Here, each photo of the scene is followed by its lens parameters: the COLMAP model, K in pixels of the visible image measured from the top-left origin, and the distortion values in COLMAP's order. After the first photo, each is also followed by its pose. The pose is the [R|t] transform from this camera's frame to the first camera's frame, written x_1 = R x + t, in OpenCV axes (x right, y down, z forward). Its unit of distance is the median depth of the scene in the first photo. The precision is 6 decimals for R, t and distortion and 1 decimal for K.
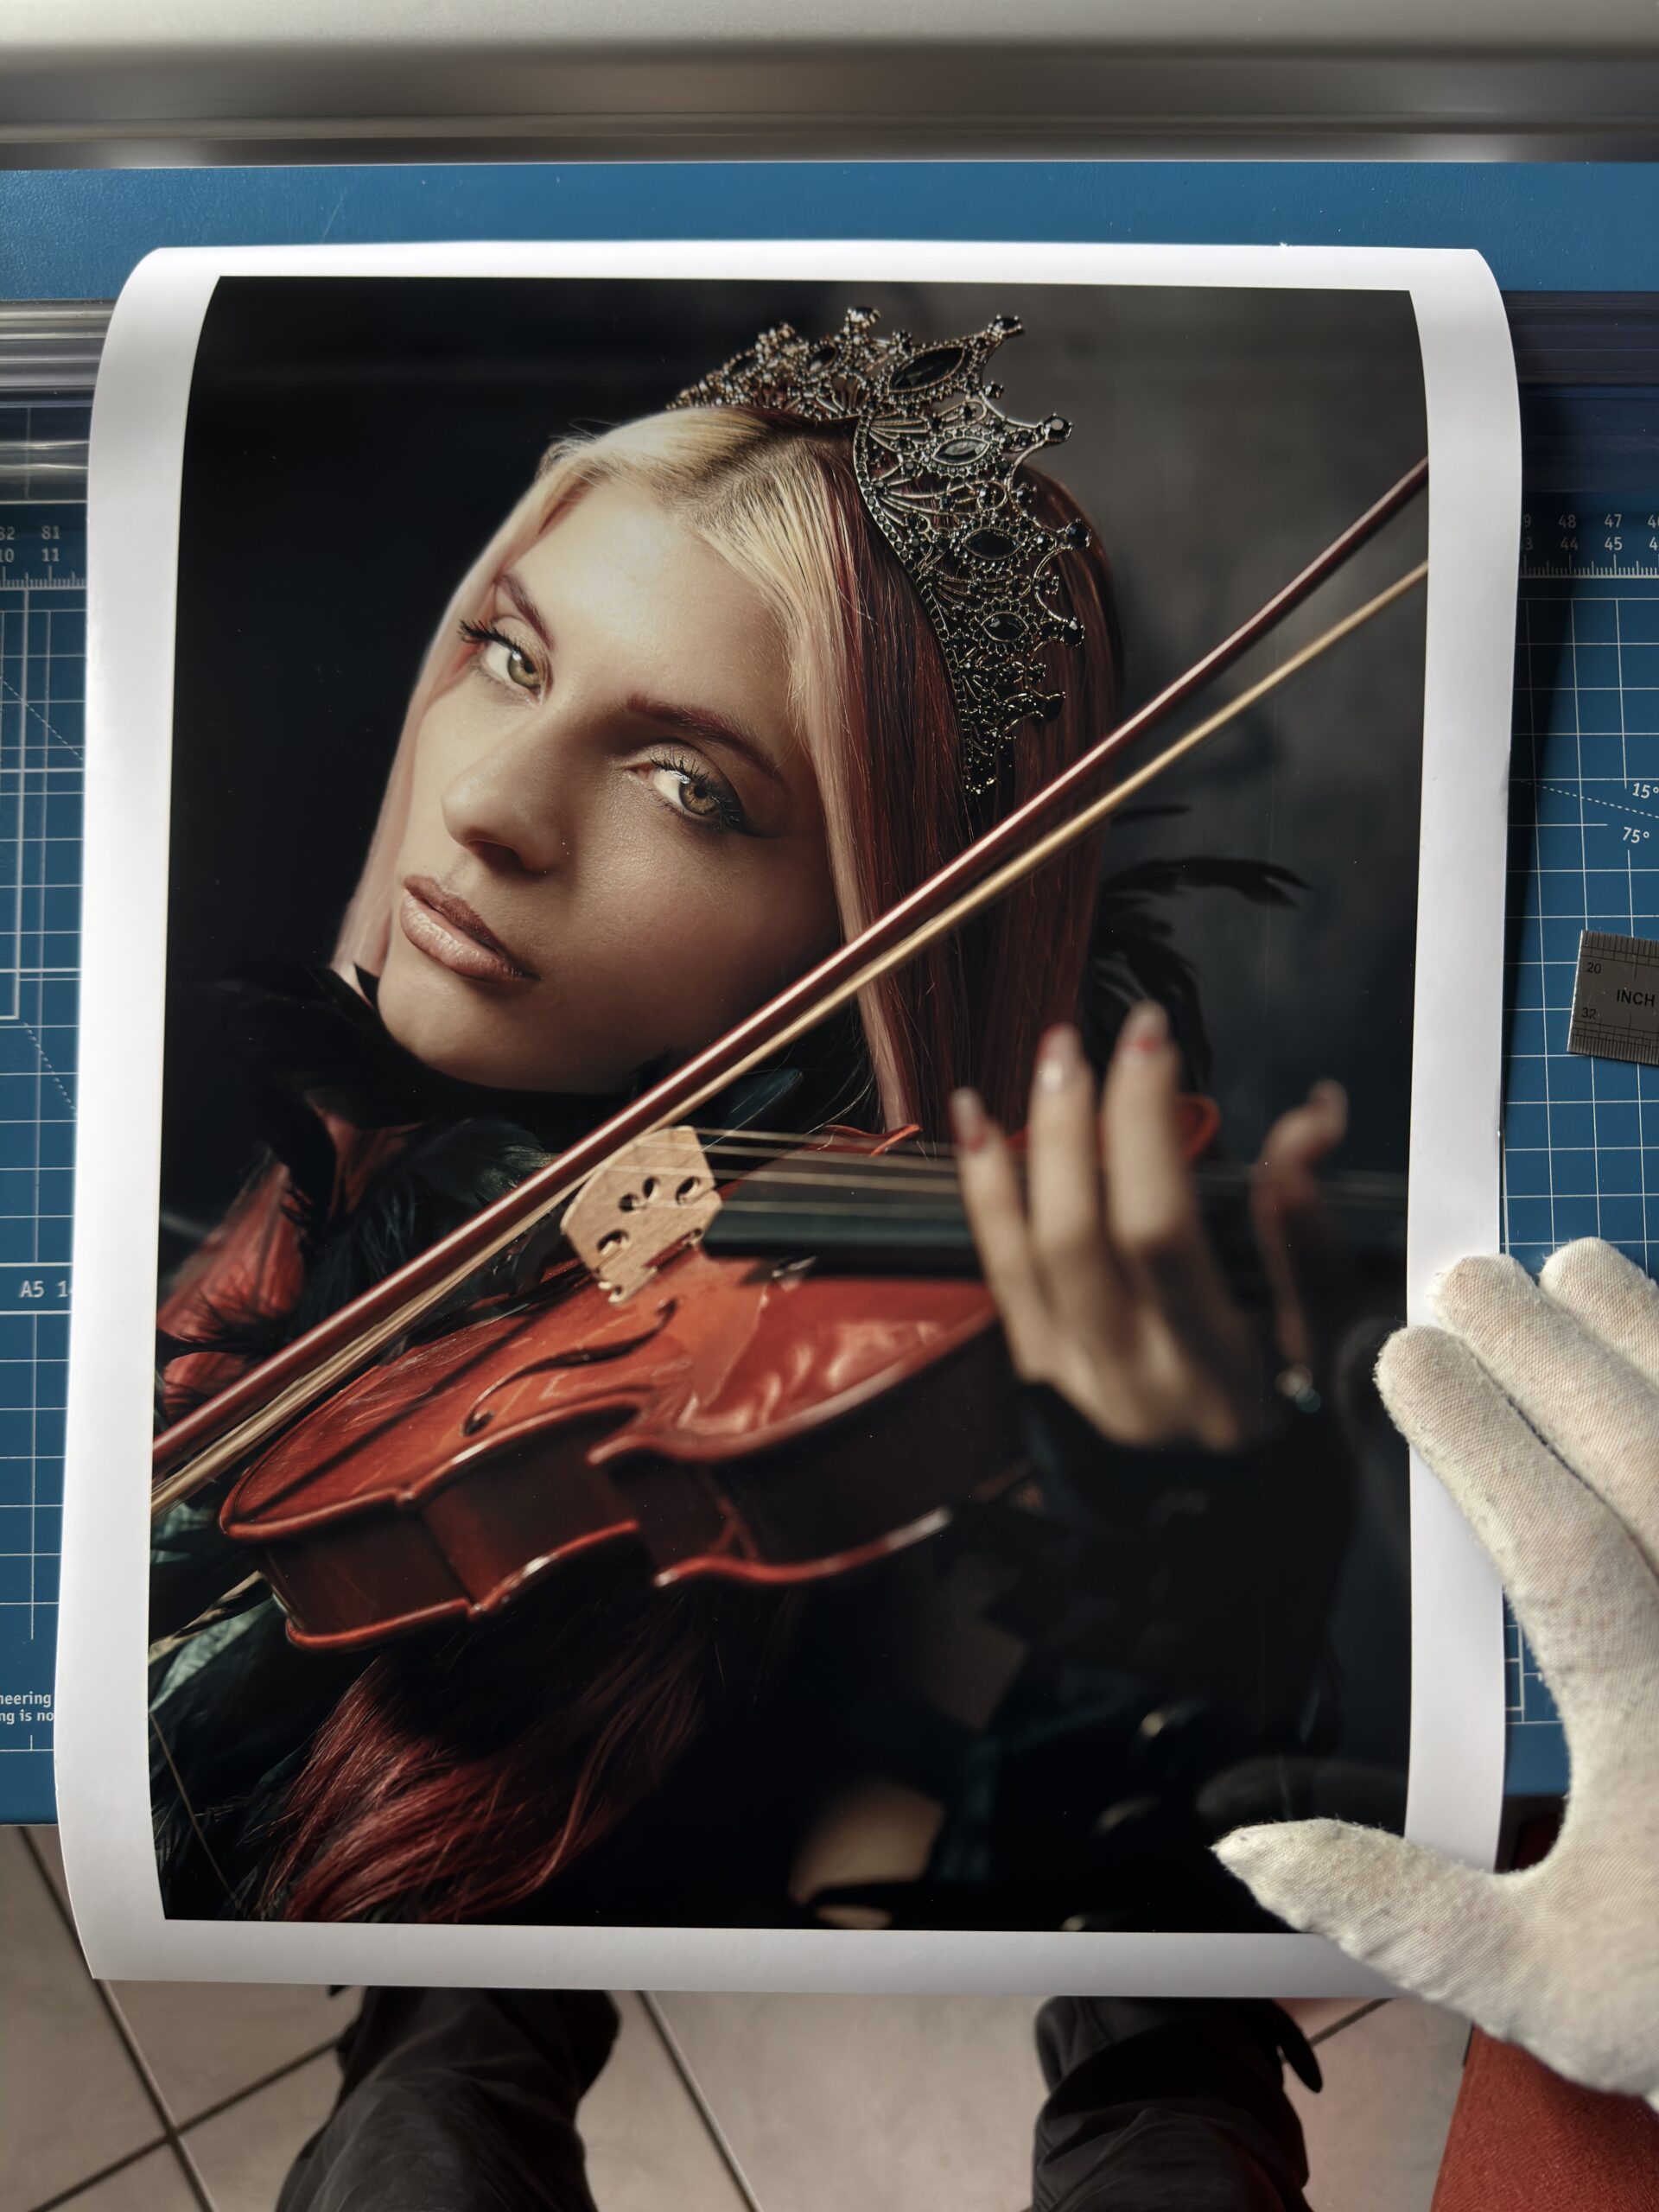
lens RADIAL K [[2243.8, 0, 829.5], [0, 2243.8, 1106.0], [0, 0, 1]] dist [0.385149, -1.850376]
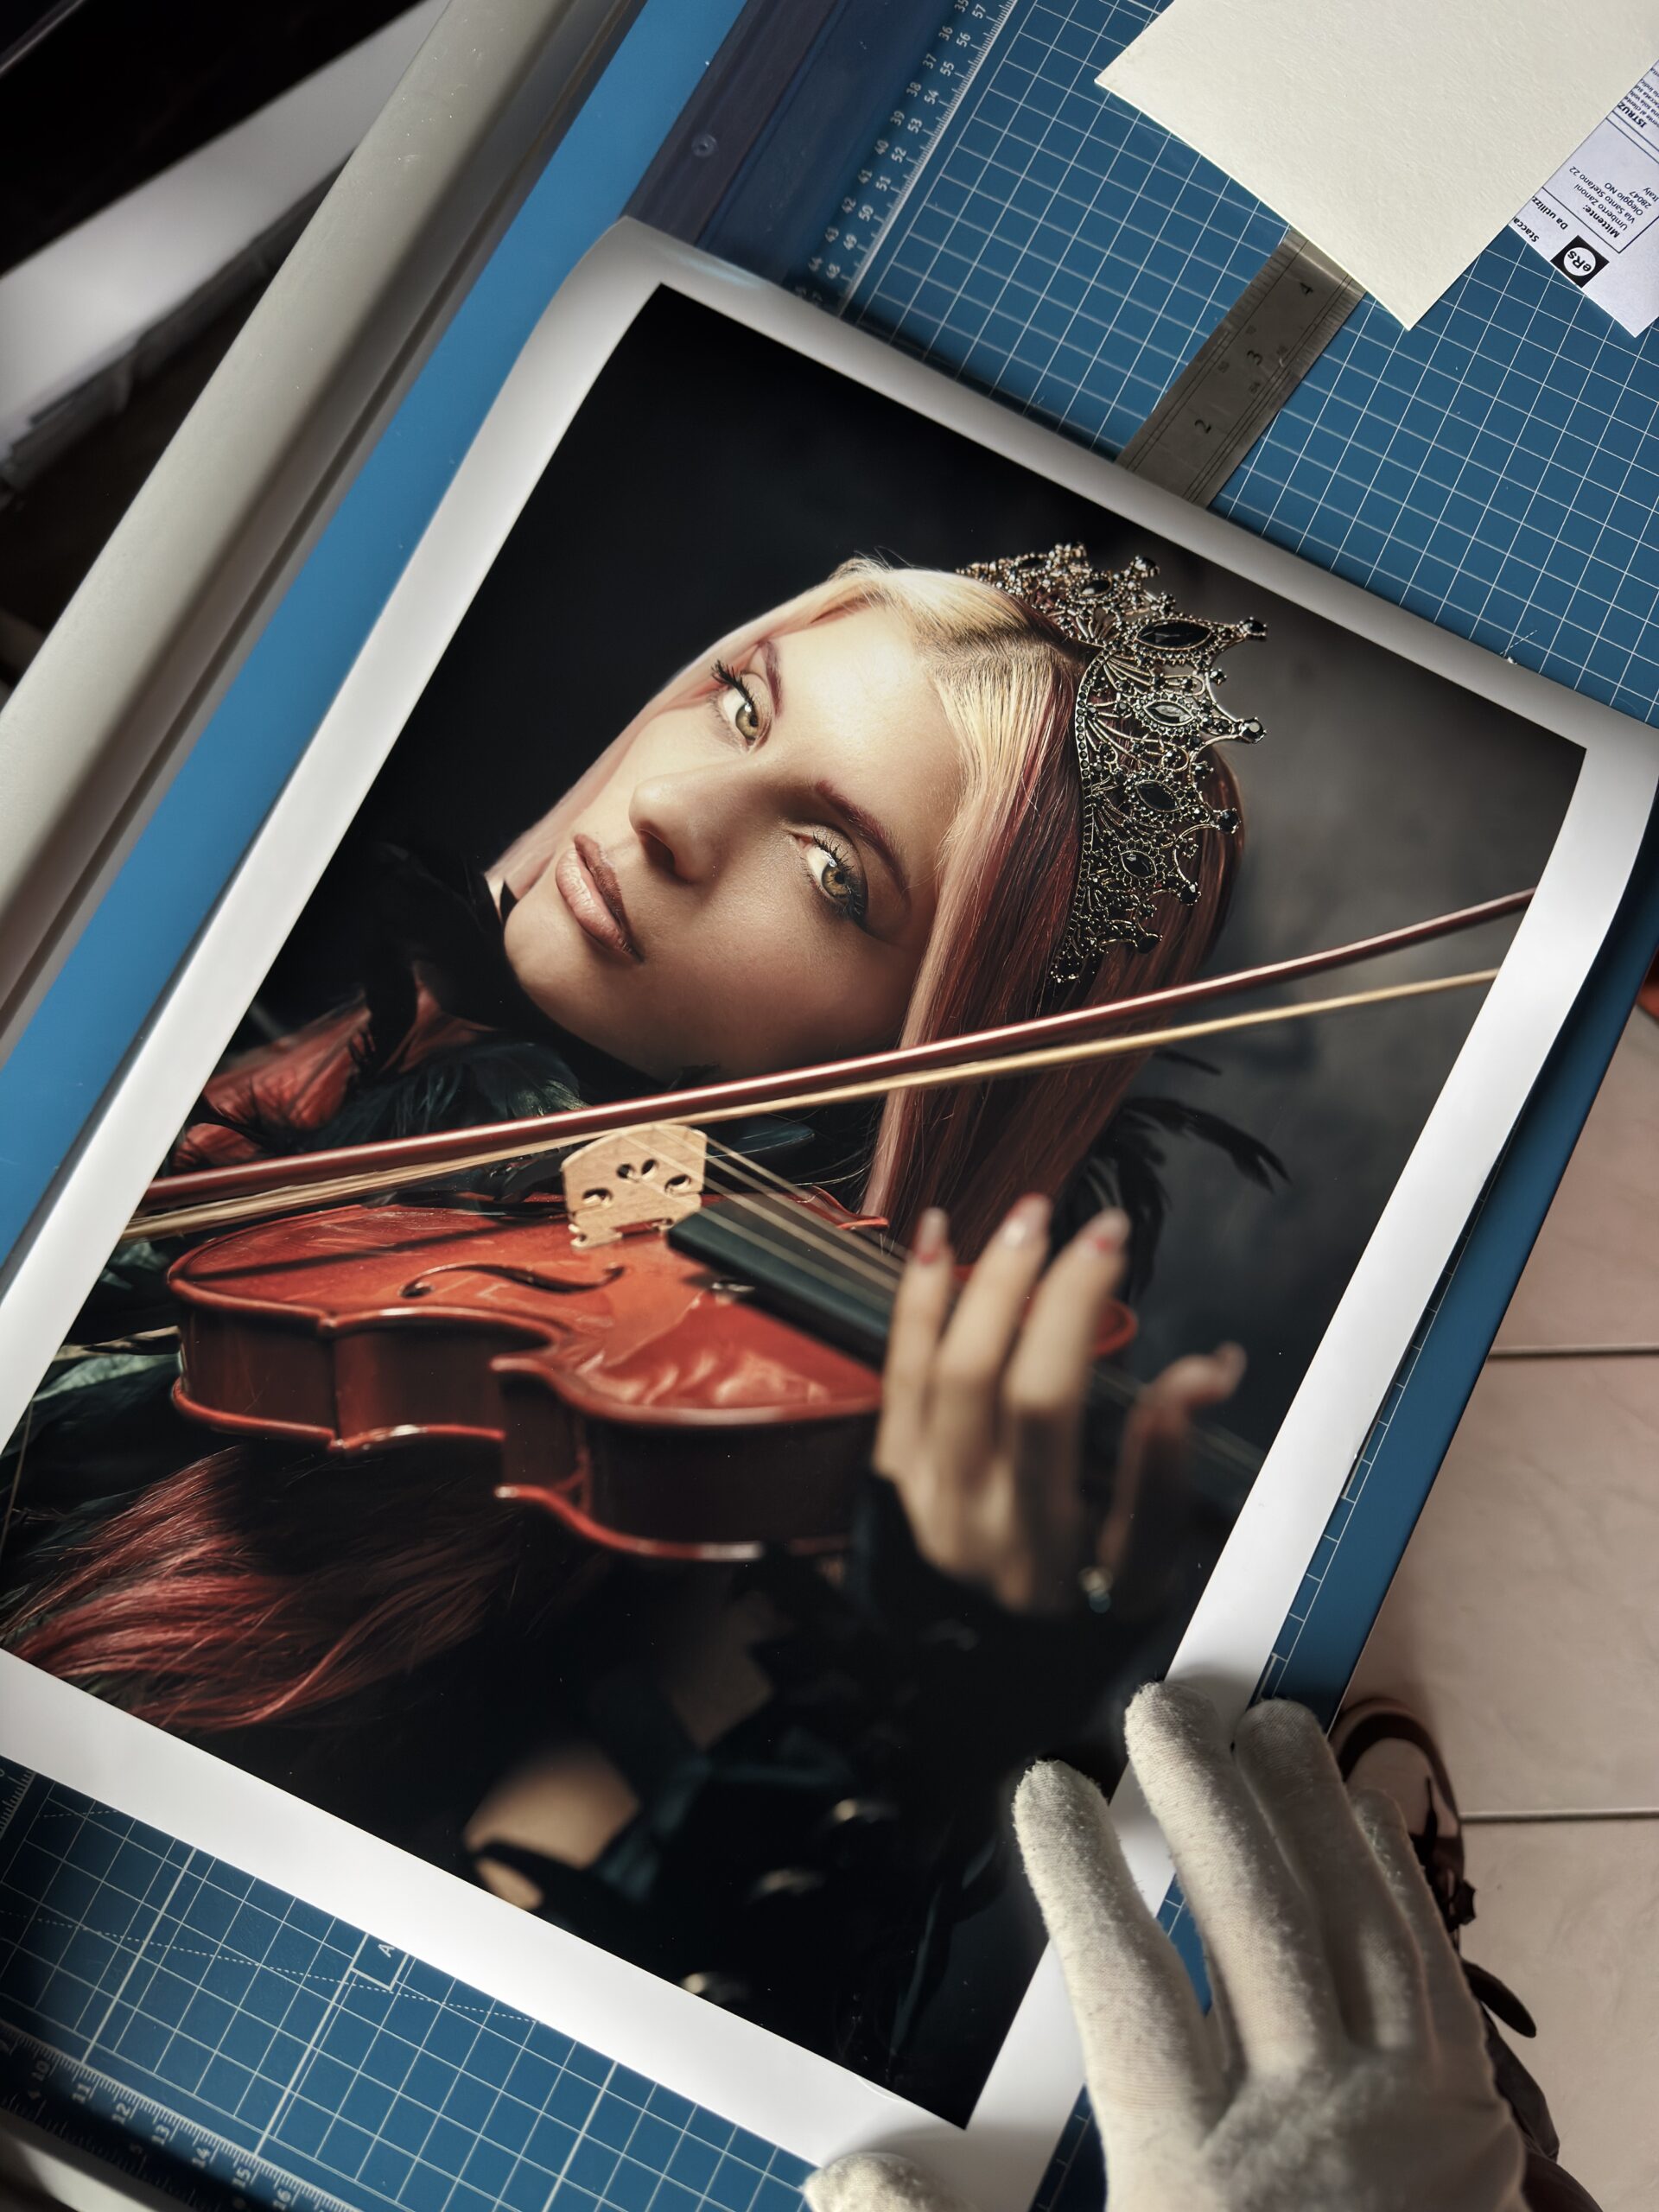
lens RADIAL K [[2243.8, 0, 829.5], [0, 2243.8, 1106.0], [0, 0, 1]] dist [0.385149, -1.850376]
pose [[0.901320, 0.432996, -0.011677, 0.001794], [-0.433153, 0.900953, -0.025746, -0.001650], [-0.000627, 0.028263, 0.999600, -0.130132]]
